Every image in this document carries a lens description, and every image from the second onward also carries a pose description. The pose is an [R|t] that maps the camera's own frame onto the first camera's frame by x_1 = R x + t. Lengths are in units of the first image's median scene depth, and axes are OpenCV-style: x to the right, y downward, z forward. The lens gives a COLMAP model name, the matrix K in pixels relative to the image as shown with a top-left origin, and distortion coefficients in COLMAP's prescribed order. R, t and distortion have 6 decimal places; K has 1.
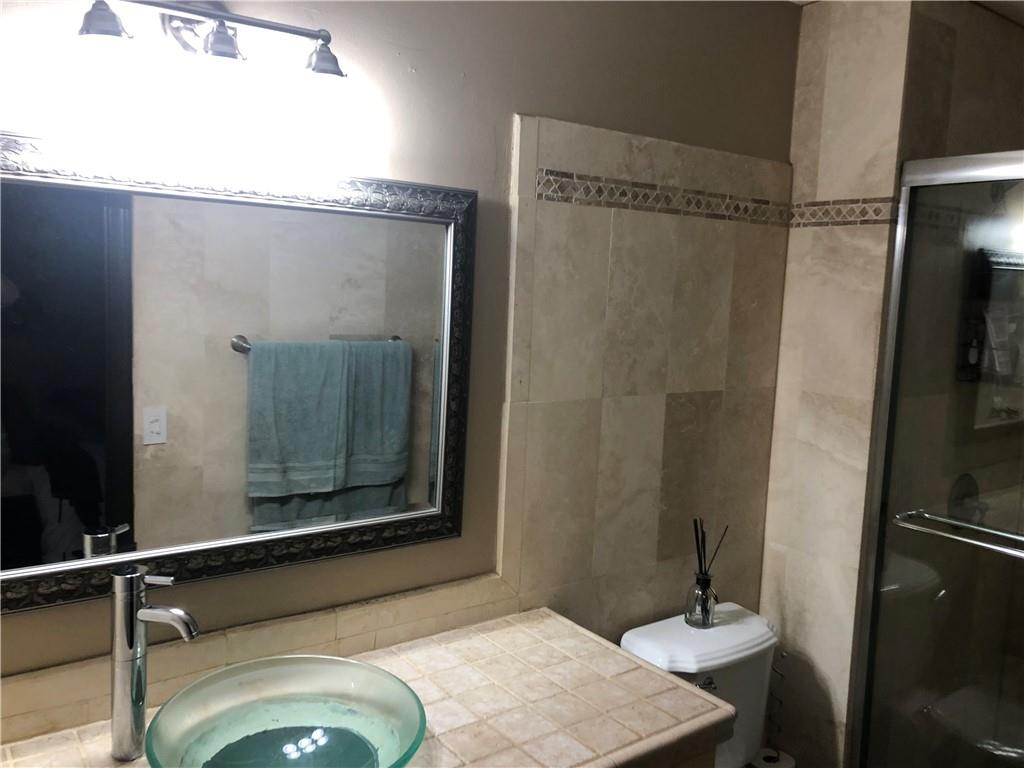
lens RADIAL K [[839.5, 0, 511.2], [0, 839.5, 378.0], [0, 0, 1]] dist [0.005464, 0.021063]
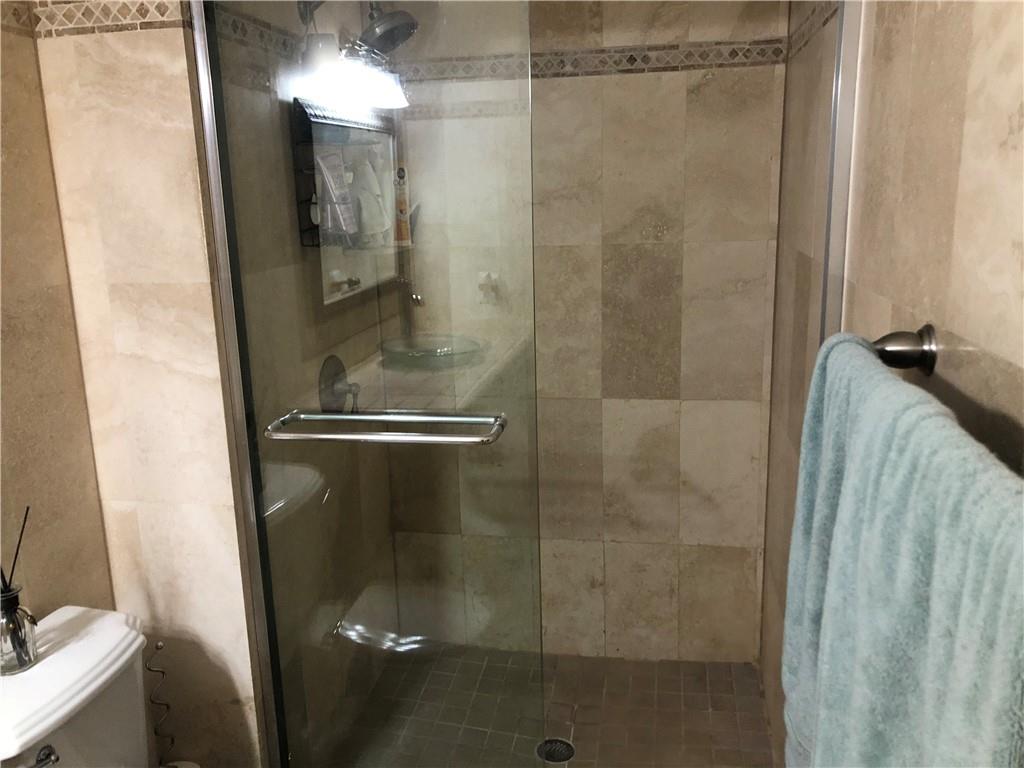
lens RADIAL K [[839.5, 0, 511.2], [0, 839.5, 378.0], [0, 0, 1]] dist [0.005464, 0.021063]
pose [[0.725745, -0.208510, 0.655605, 0.114183], [0.133907, 0.977552, 0.162670, 0.023056], [-0.674806, -0.030267, 0.737374, 0.258847]]
